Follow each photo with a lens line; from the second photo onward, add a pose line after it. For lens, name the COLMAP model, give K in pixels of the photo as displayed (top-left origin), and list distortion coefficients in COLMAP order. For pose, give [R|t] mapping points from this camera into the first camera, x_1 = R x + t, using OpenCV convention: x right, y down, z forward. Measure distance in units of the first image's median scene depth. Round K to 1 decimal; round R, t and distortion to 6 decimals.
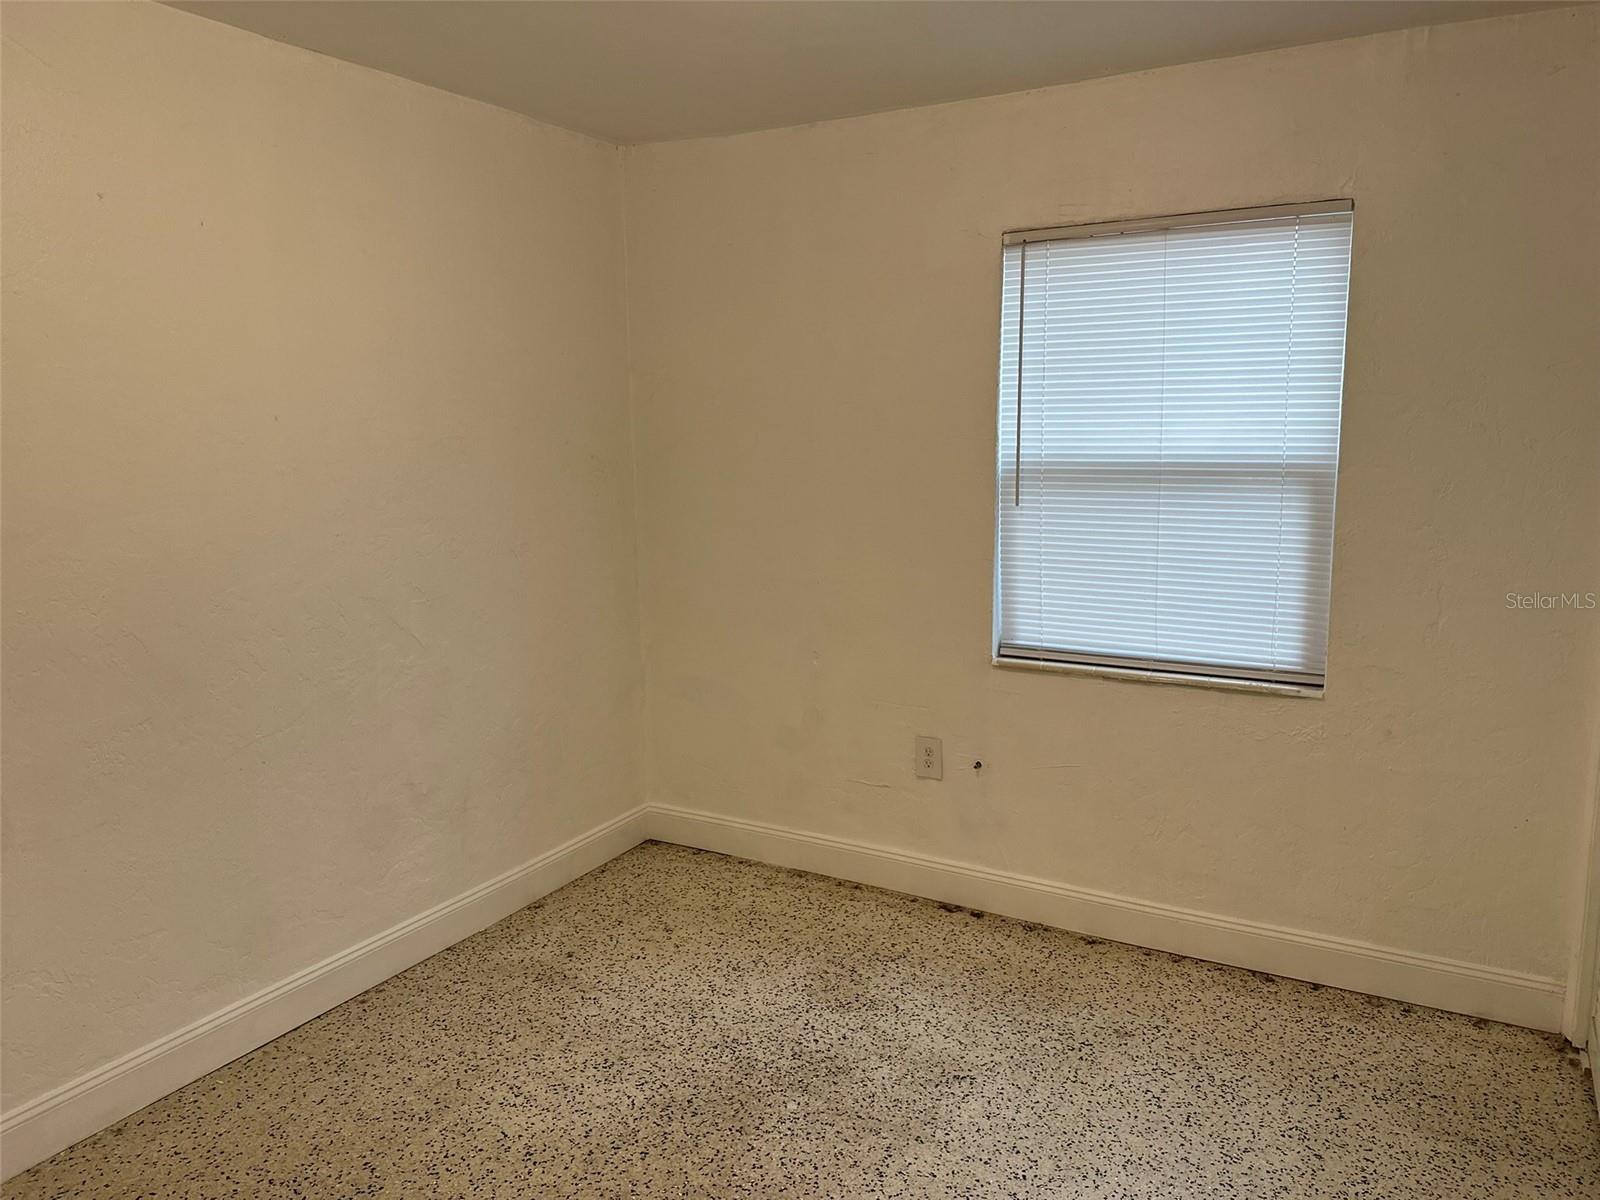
lens RADIAL K [[1179.3, 0, 800.0], [0, 1179.3, 600.0], [0, 0, 1]] dist [0.041729, -0.000458]
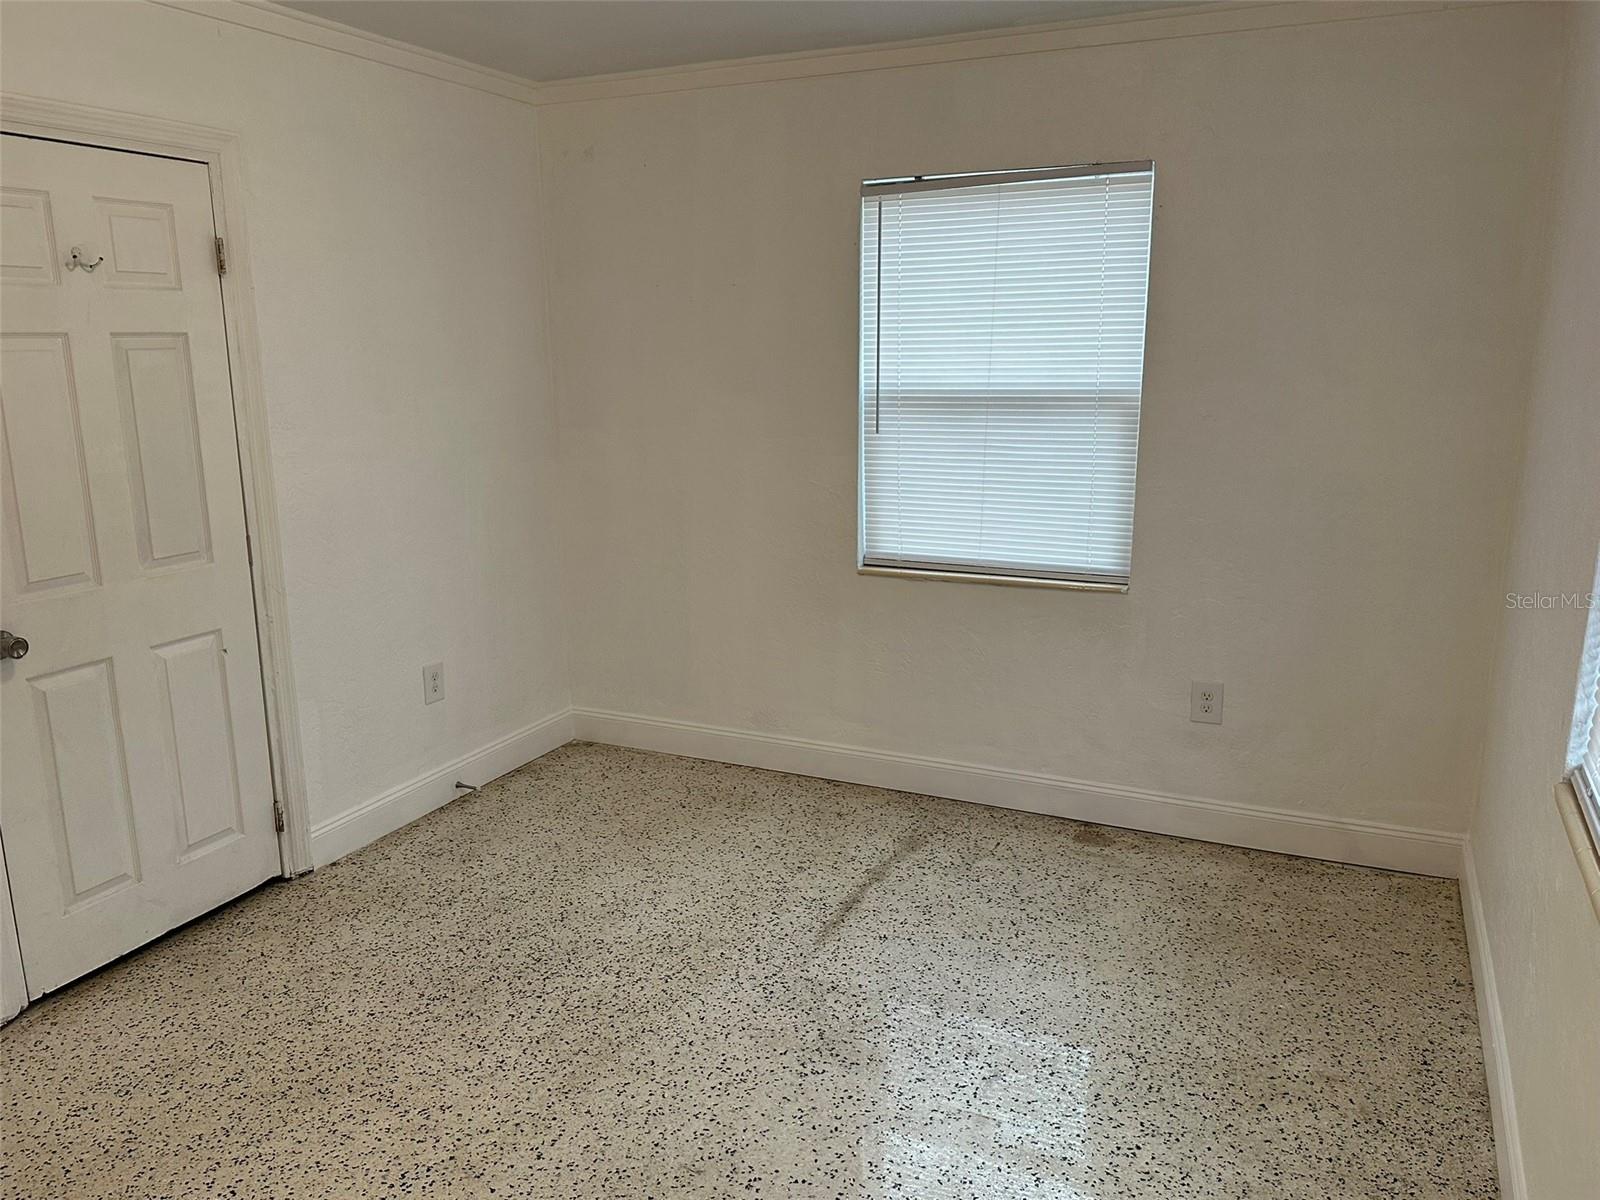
lens RADIAL K [[1183.7, 0, 800.0], [0, 1183.7, 600.0], [0, 0, 1]] dist [0.000176, 0.000052]
pose [[0.993236, -0.030356, 0.112073, -0.022083], [0.019714, 0.995295, 0.094869, -0.029279], [-0.114426, -0.092018, 0.989161, -0.127936]]
